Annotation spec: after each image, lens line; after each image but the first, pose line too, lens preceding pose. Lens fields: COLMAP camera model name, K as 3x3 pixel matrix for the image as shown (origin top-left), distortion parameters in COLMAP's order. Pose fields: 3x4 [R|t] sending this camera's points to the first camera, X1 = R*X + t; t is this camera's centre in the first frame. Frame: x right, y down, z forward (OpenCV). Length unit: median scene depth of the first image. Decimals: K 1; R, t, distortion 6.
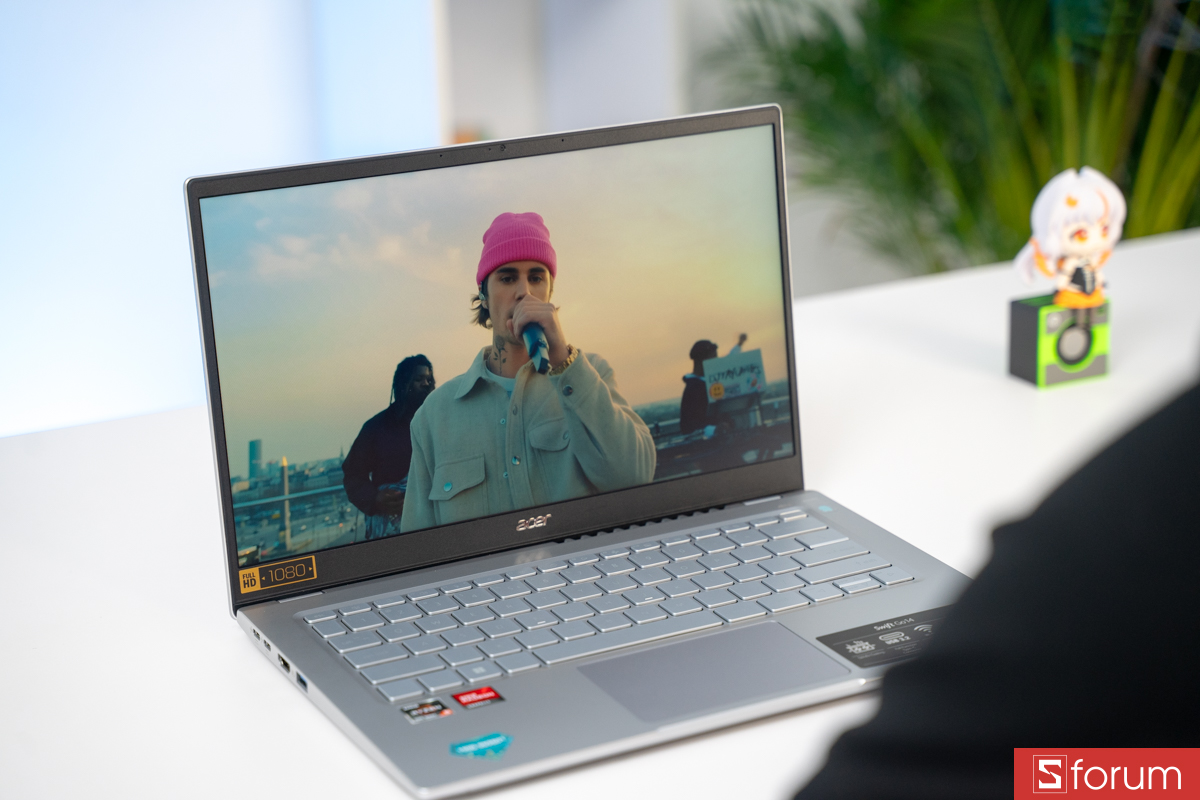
lens RADIAL K [[2507.3, 0, 591.5], [0, 2507.3, 388.7], [0, 0, 1]] dist [0.377588, 0.000000]
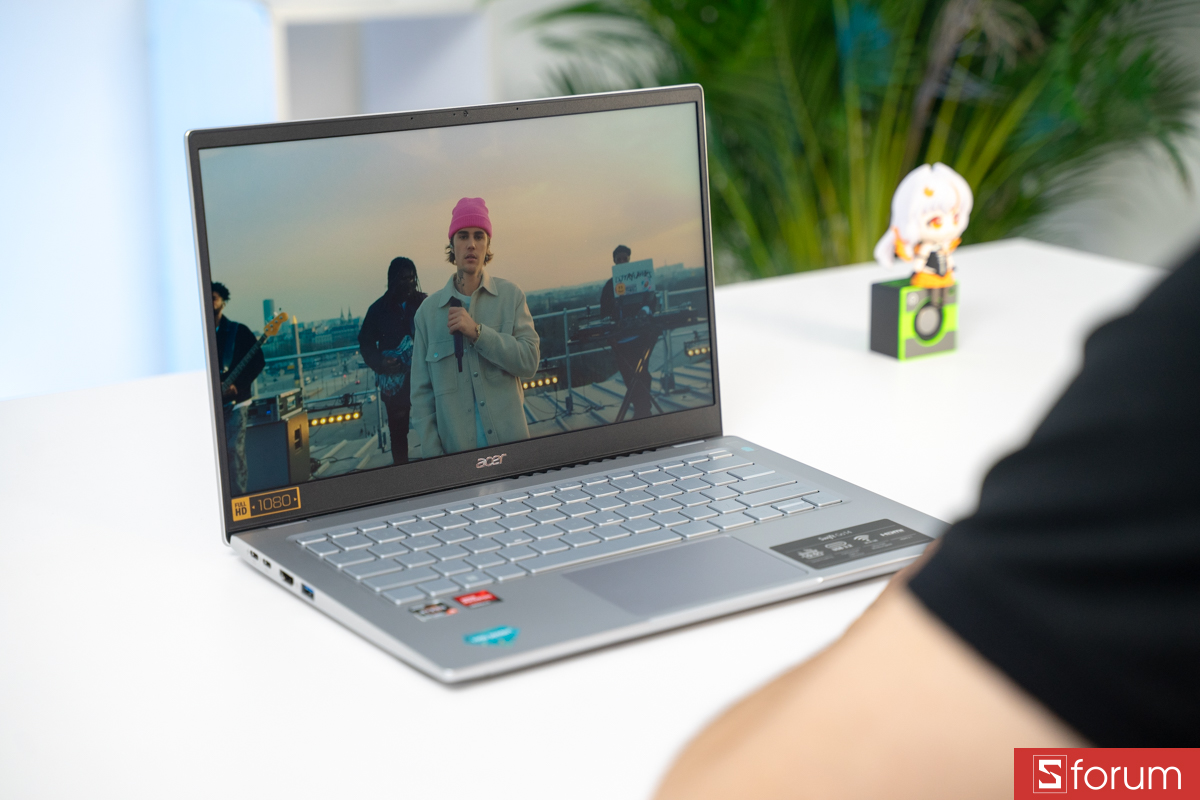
lens RADIAL K [[2294.7, 0, 588.7], [0, 2294.7, 394.7], [0, 0, 1]] dist [0.243093, 0.000000]
pose [[0.992771, -0.008587, 0.119714, -0.103477], [0.013180, 0.999205, -0.037626, 0.064835], [-0.119296, 0.038932, 0.992095, 0.007122]]
